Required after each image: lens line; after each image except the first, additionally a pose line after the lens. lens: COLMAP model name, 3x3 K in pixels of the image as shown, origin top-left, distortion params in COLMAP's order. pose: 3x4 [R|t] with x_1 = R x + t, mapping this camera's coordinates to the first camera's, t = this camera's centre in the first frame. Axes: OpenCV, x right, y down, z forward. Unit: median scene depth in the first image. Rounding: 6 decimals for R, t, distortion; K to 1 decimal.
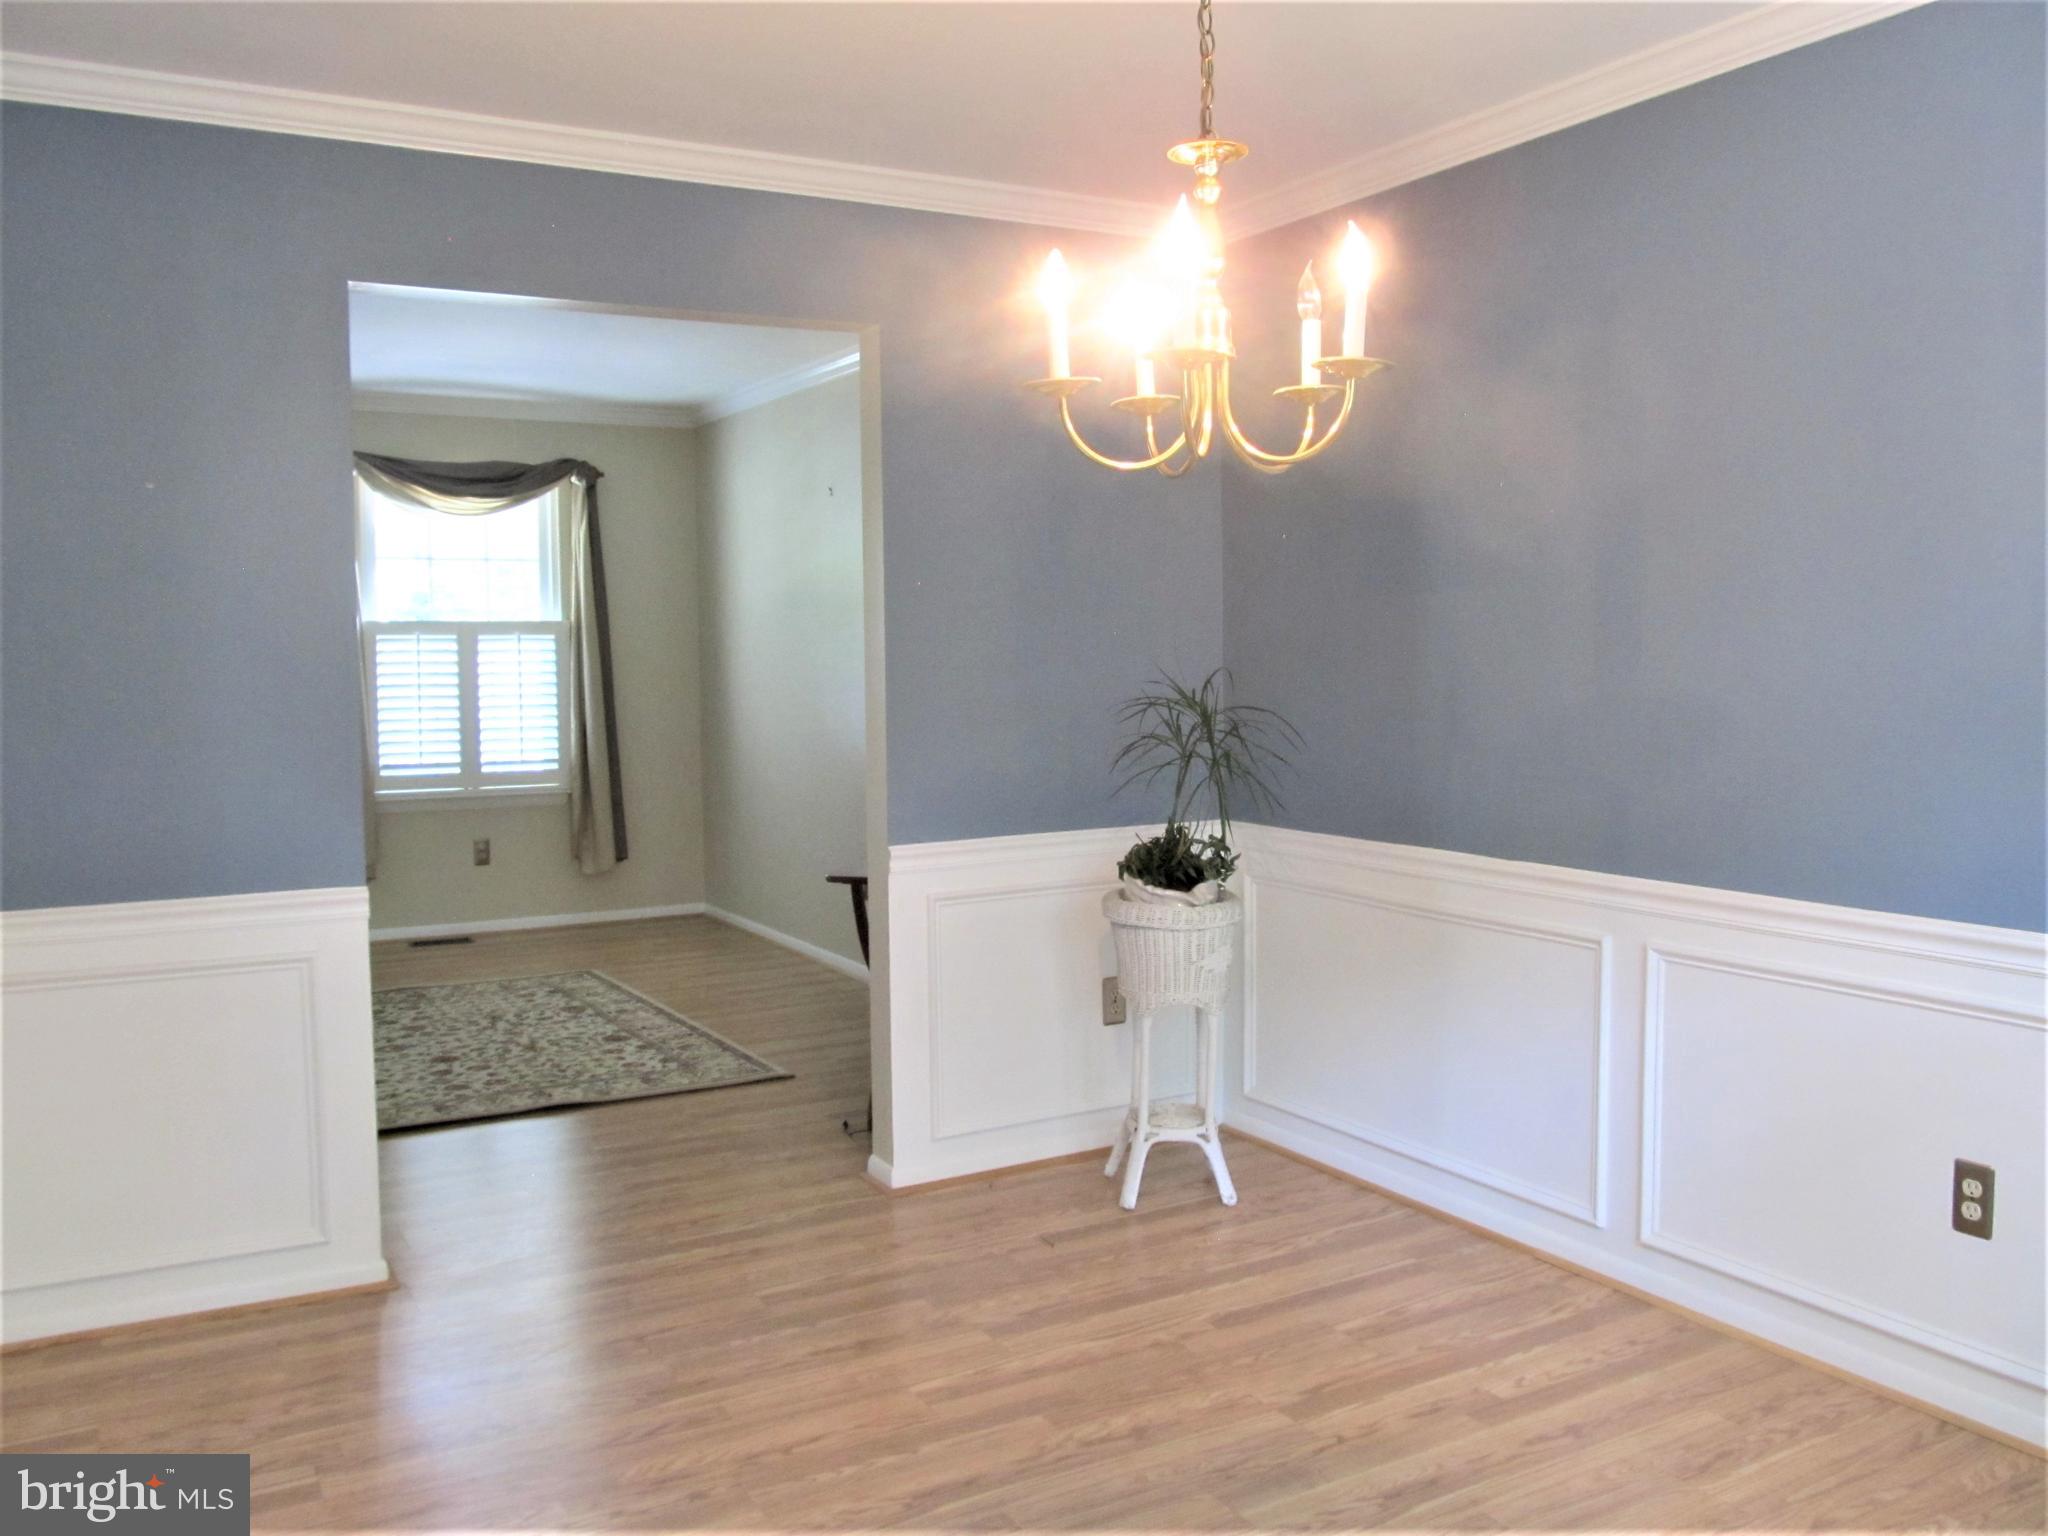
lens RADIAL K [[1696.1, 0, 1024.2], [0, 1696.1, 755.8], [0, 0, 1]] dist [-0.078476, 0.045614]
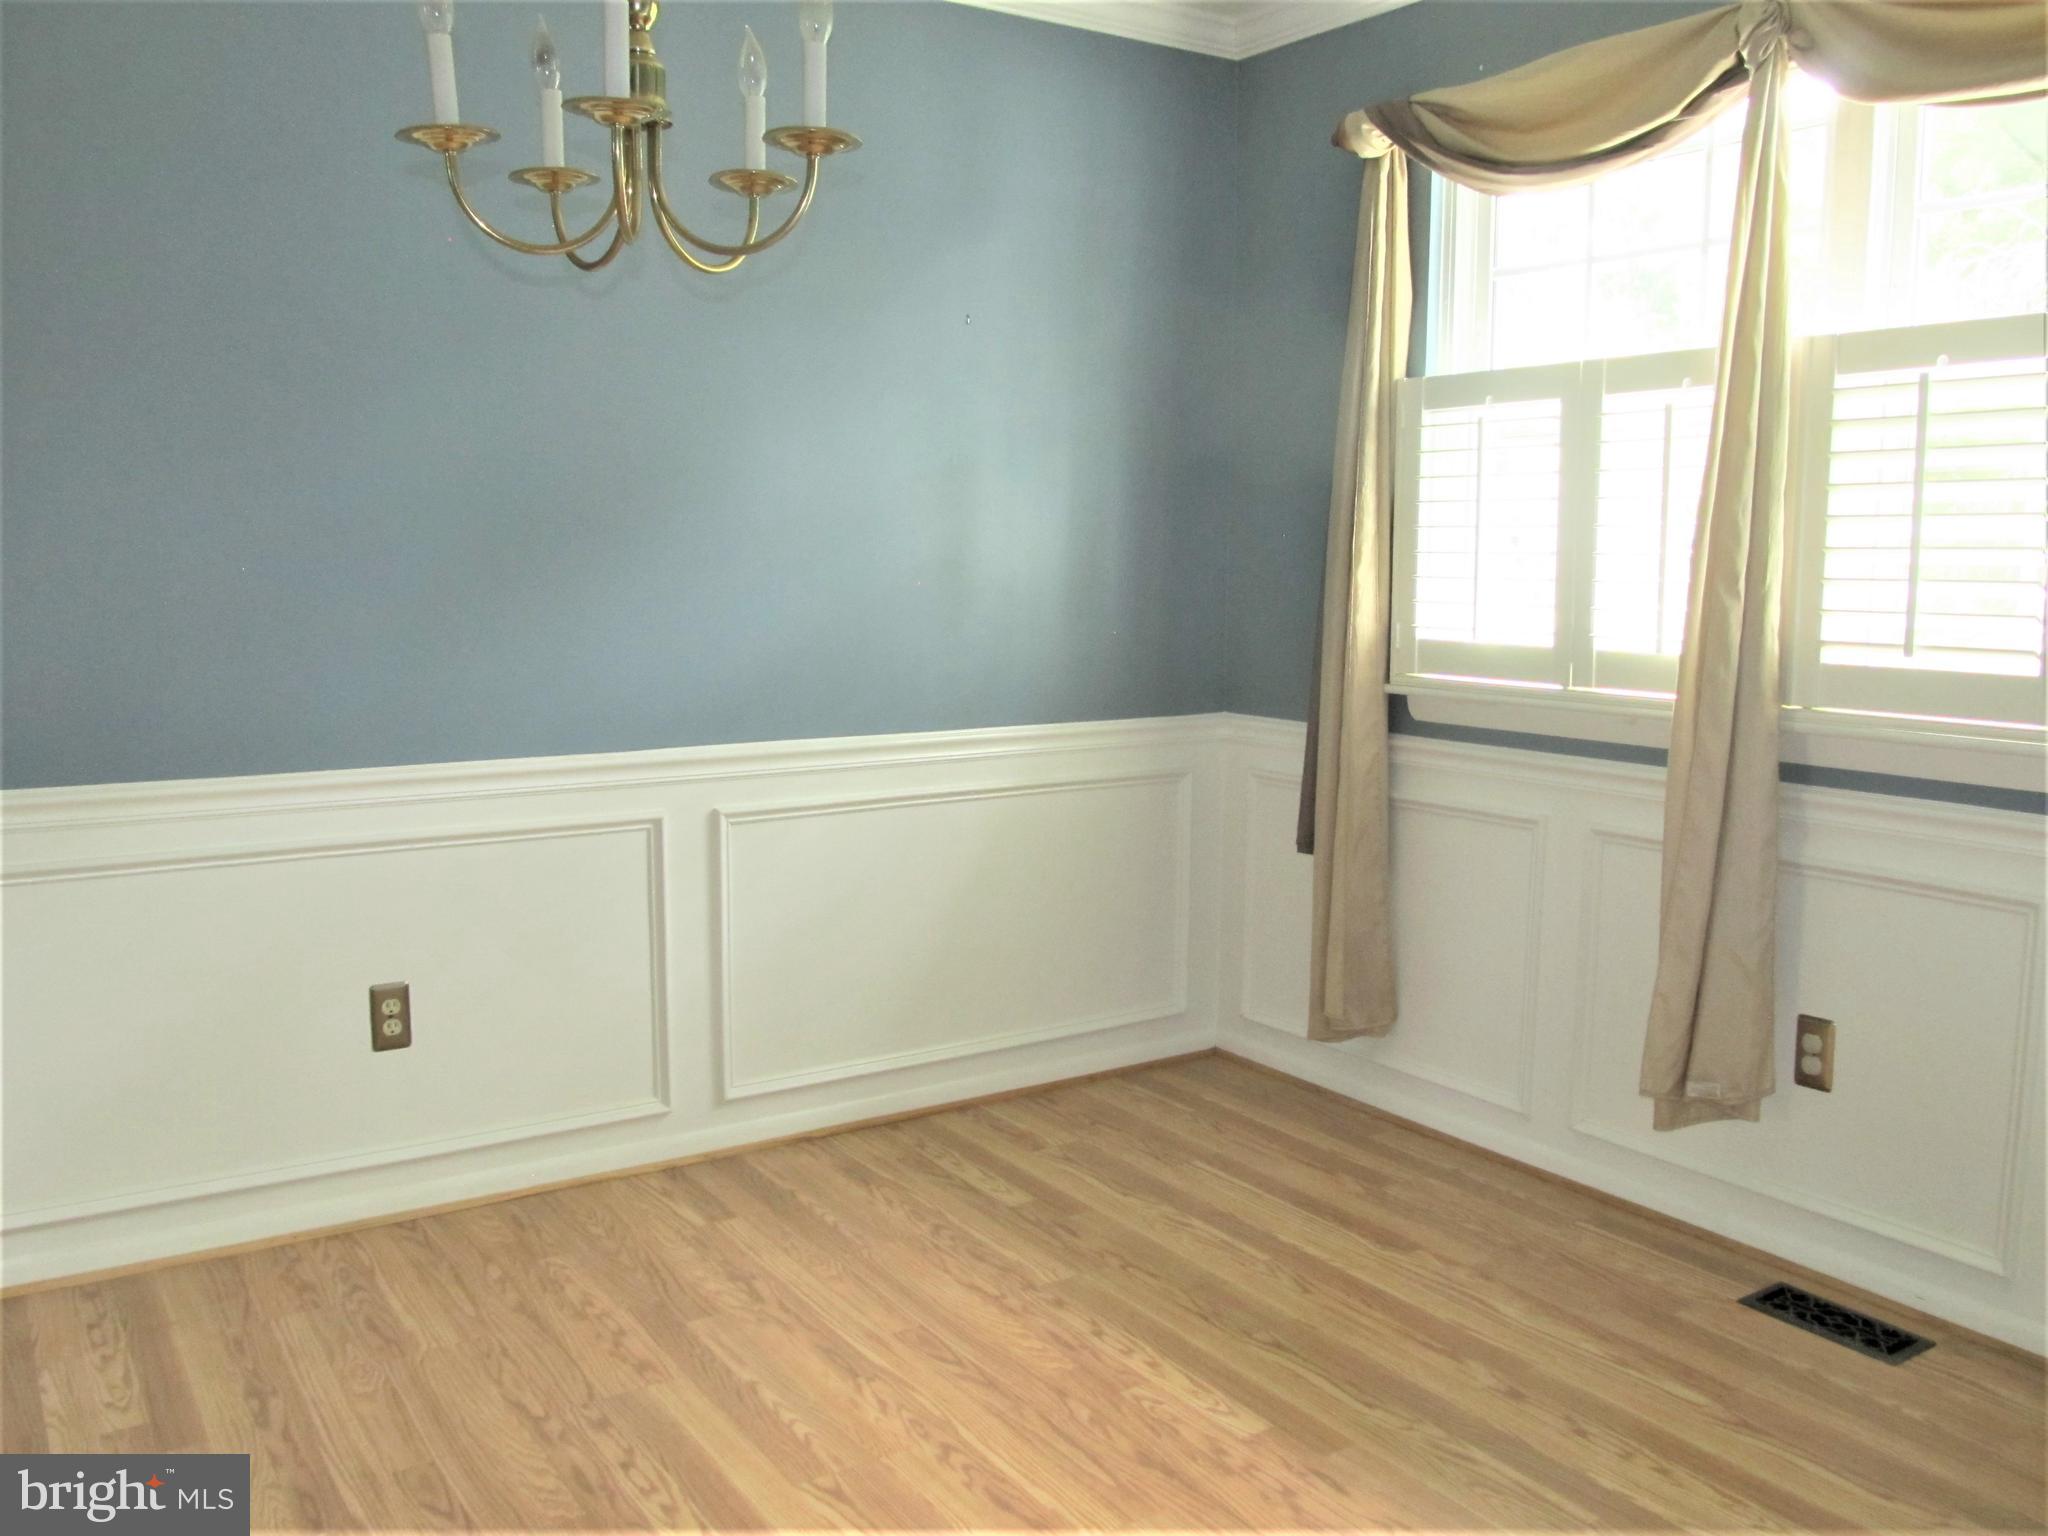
lens RADIAL K [[1696.1, 0, 1024.2], [0, 1696.1, 755.8], [0, 0, 1]] dist [-0.078476, 0.045614]
pose [[-0.073208, -0.107980, 0.991454, -0.535180], [0.055620, 0.992132, 0.112160, -0.004755], [-0.995765, 0.063356, -0.066626, 0.638357]]
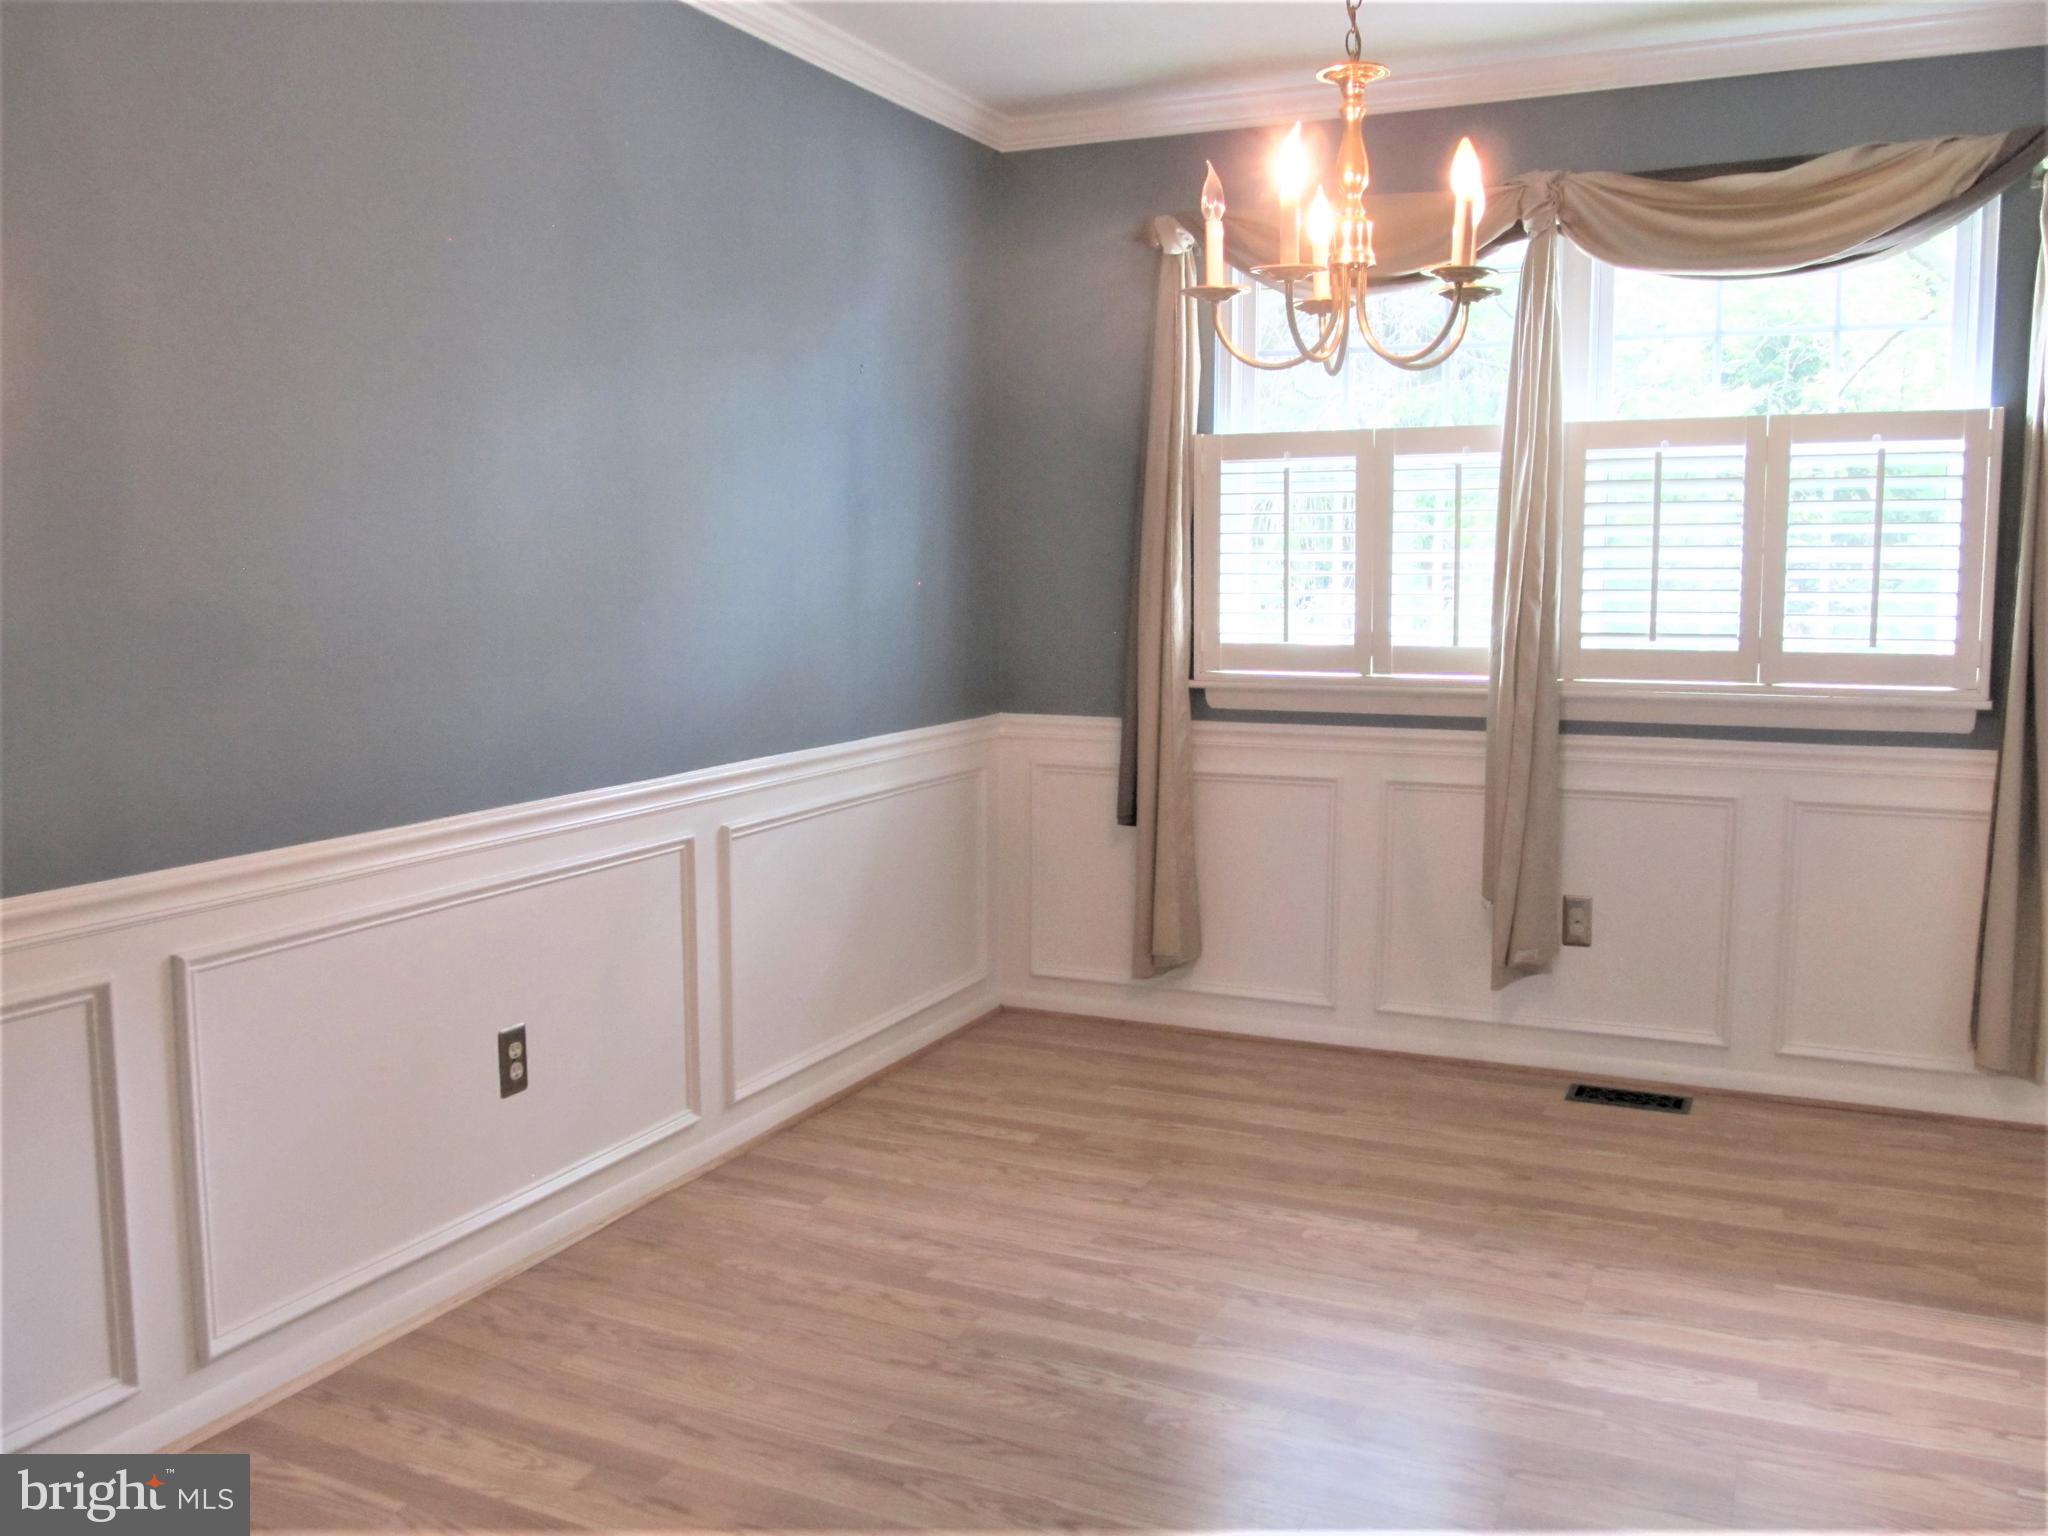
lens RADIAL K [[1696.1, 0, 1024.2], [0, 1696.1, 755.8], [0, 0, 1]] dist [-0.078476, 0.045614]
pose [[-0.575577, -0.077293, 0.814086, -0.487624], [0.060797, 0.988723, 0.136858, -0.056680], [-0.815484, 0.128267, -0.564388, 1.307703]]
